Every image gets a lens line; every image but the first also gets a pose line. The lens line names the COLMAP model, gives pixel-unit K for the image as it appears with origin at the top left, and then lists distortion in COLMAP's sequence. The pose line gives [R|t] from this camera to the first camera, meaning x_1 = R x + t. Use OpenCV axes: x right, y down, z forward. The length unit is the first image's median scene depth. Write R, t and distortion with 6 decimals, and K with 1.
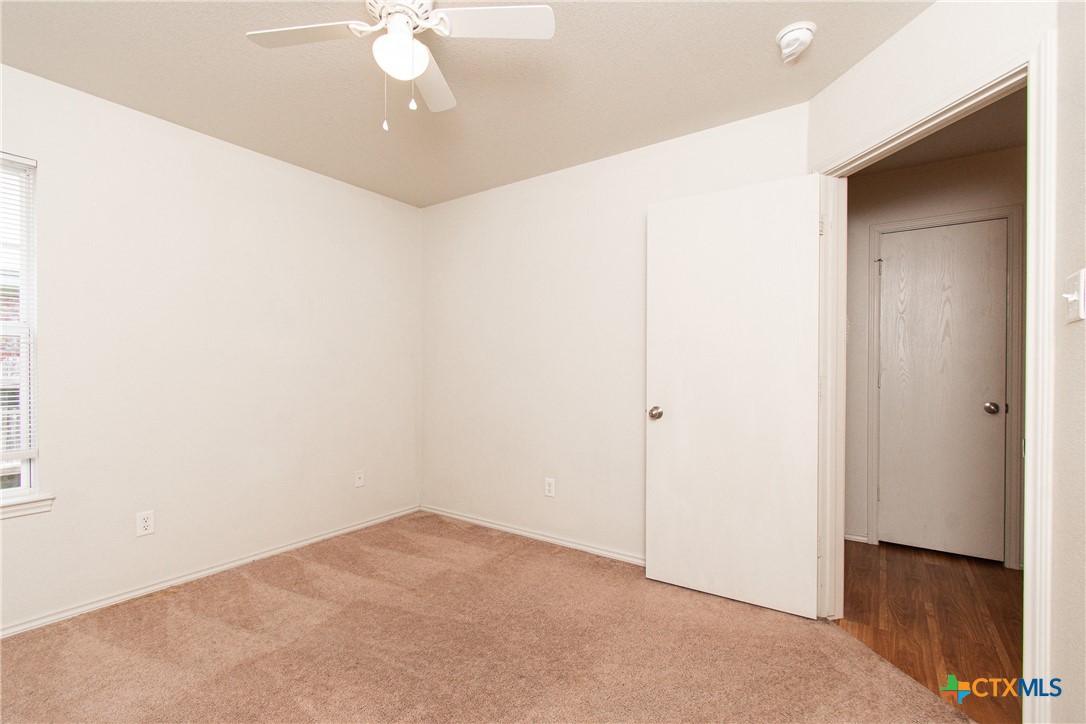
lens RADIAL K [[480.1, 0, 541.3], [0, 480.1, 365.3], [0, 0, 1]] dist [0.003101, -0.002101]
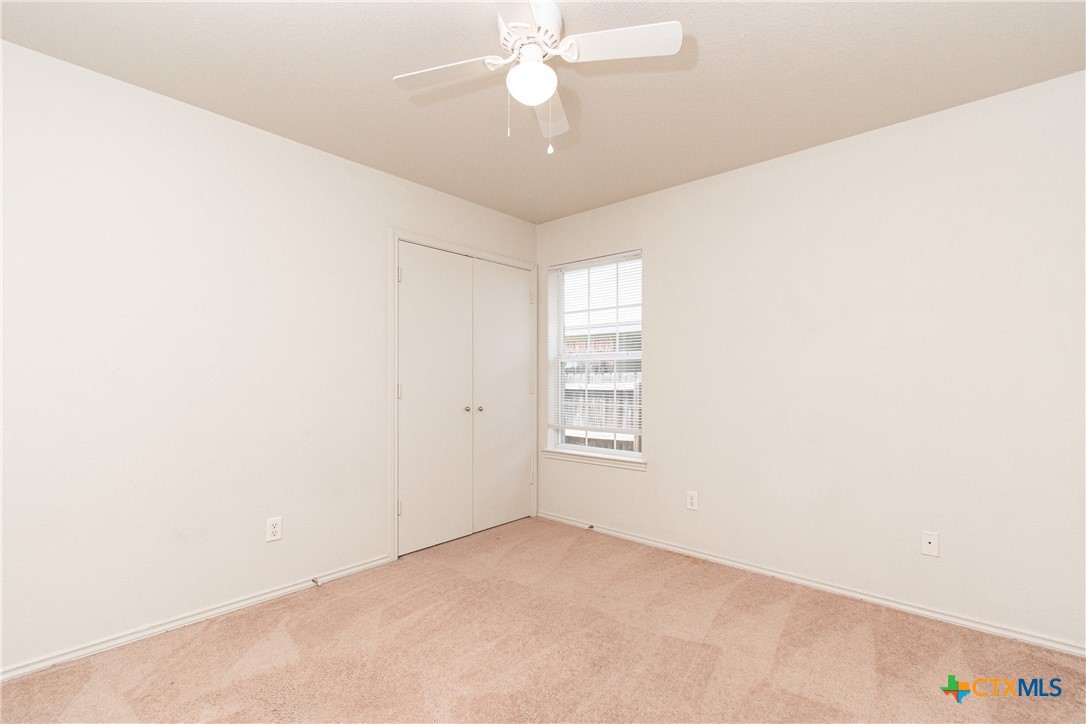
lens RADIAL K [[480.1, 0, 541.8], [0, 480.1, 366.1], [0, 0, 1]] dist [0.003101, -0.002101]
pose [[-0.103362, -0.028426, -0.994238, 0.443670], [-0.004261, 0.999595, -0.028136, 0.009776], [0.994635, 0.001328, -0.103441, 0.652488]]
